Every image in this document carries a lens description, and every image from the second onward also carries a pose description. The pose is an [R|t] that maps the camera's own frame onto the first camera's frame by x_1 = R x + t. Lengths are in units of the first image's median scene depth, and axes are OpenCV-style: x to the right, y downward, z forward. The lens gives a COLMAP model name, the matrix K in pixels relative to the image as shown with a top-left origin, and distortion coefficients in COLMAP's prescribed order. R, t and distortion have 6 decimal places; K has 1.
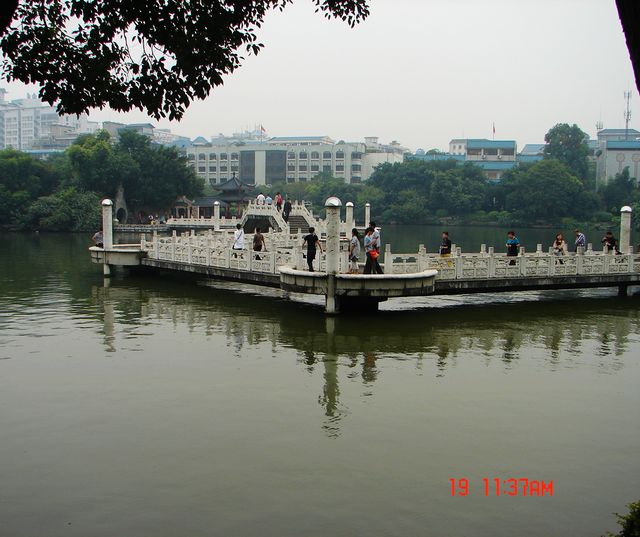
lens RADIAL K [[832.8, 0, 319.8], [0, 832.8, 269.6], [0, 0, 1]] dist [0.010351, 0.000000]
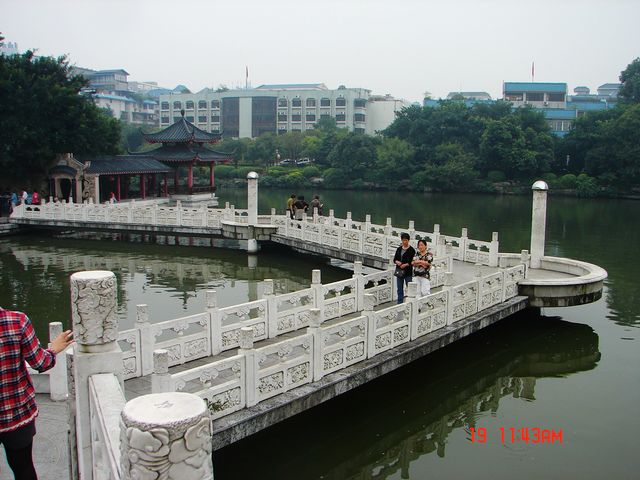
lens RADIAL K [[766.3, 0, 320.4], [0, 766.3, 238.8], [0, 0, 1]] dist [-0.104624, 0.000000]
pose [[0.999857, -0.000502, 0.016881, -0.011414], [0.000049, 0.999640, 0.026817, -0.025548], [-0.016888, -0.026812, 0.999498, 0.280455]]
